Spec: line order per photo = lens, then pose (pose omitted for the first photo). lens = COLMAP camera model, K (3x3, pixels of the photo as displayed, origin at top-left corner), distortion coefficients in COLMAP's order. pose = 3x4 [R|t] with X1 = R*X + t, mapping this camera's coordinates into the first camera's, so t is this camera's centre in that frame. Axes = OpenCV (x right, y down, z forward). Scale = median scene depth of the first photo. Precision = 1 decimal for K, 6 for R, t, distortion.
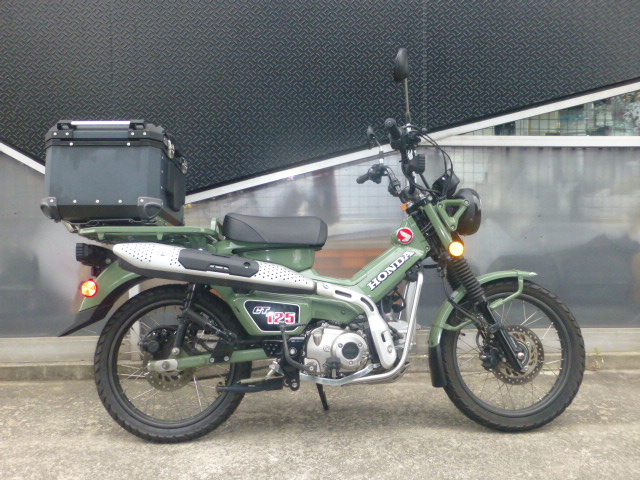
lens RADIAL K [[527.1, 0, 320.1], [0, 527.1, 241.8], [0, 0, 1]] dist [0.004570, -0.018469]
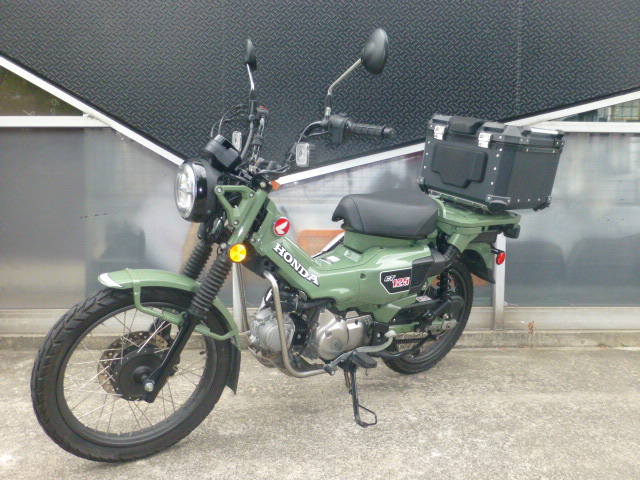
lens RADIAL K [[530.5, 0, 318.3], [0, 530.5, 238.2], [0, 0, 1]] dist [-0.005163, -0.003925]
pose [[0.999870, 0.015025, 0.005874, -0.222173], [-0.015115, 0.999762, 0.015707, 0.023510], [-0.005637, -0.015794, 0.999859, -0.057760]]
